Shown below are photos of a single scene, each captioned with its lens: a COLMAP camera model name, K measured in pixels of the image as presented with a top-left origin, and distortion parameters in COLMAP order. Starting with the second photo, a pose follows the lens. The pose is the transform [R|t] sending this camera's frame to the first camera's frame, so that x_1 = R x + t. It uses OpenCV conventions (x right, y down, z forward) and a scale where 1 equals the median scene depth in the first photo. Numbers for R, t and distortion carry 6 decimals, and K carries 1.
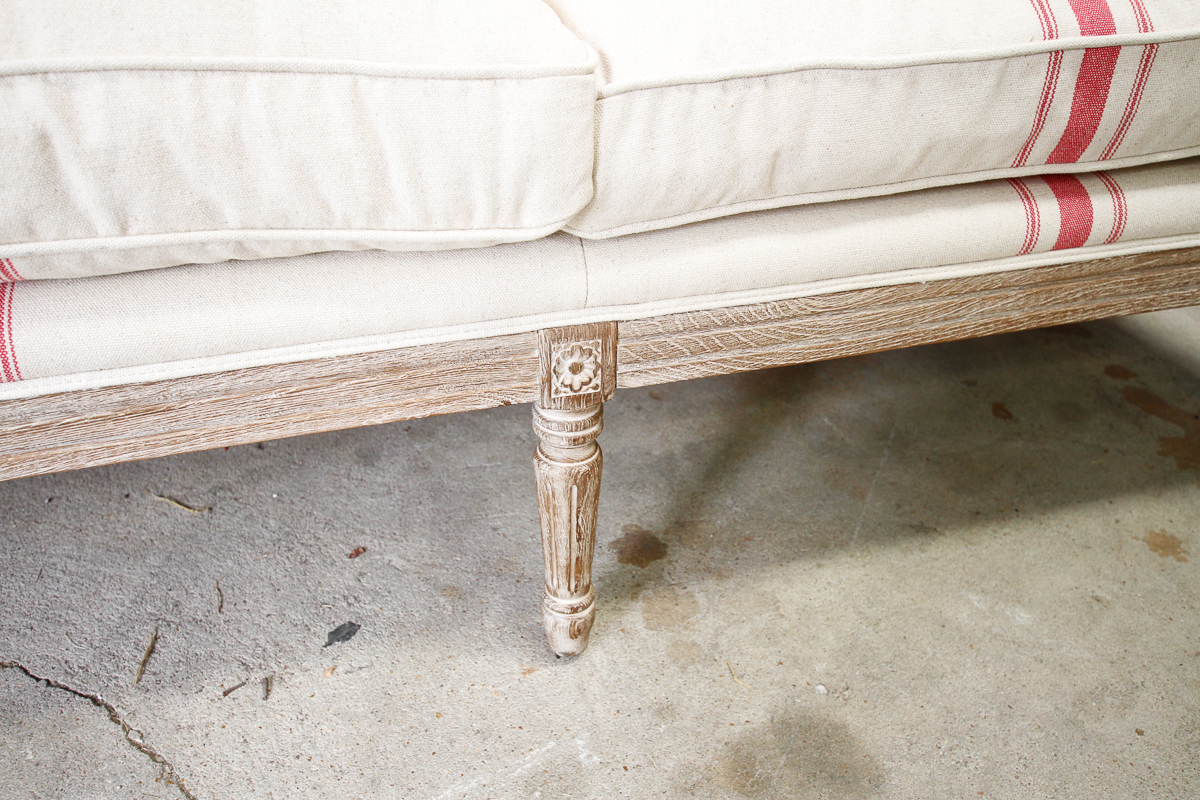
lens RADIAL K [[1037.2, 0, 600.0], [0, 1037.2, 400.0], [0, 0, 1]] dist [0.006600, 0.007016]
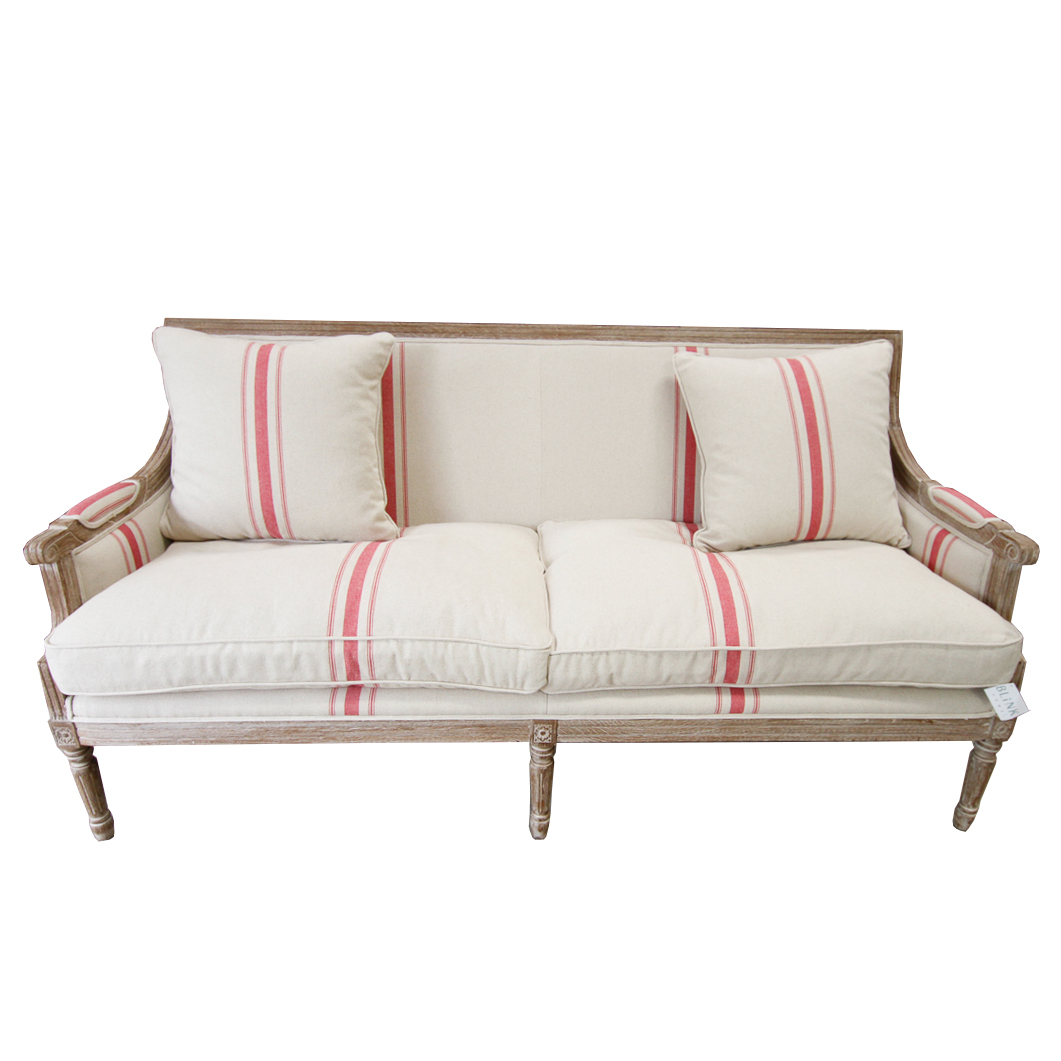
lens RADIAL K [[797.5, 0, 545.2], [0, 797.5, 528.5], [0, 0, 1]] dist [-0.017084, 0.006482]
pose [[0.965141, 0.100323, -0.241740, 0.460406], [-0.140720, 0.977668, -0.156087, -0.241228], [0.220682, 0.184663, 0.957705, -1.237311]]
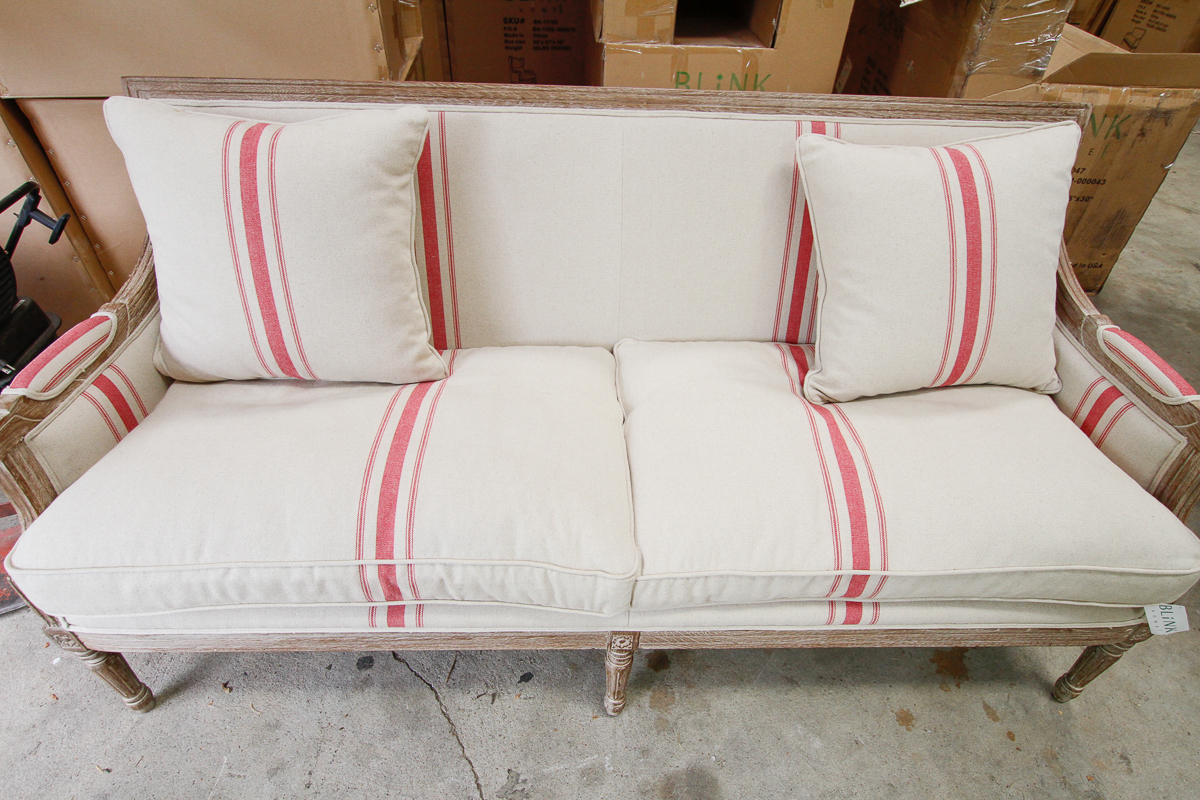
lens RADIAL K [[682.8, 0, 600.0], [0, 682.8, 400.0], [0, 0, 1]] dist [-0.021725, -0.000880]
pose [[0.963326, 0.182313, -0.196888, 0.140689], [-0.156086, 0.977556, 0.141496, -0.812822], [0.218265, -0.105575, 0.970162, -0.541805]]
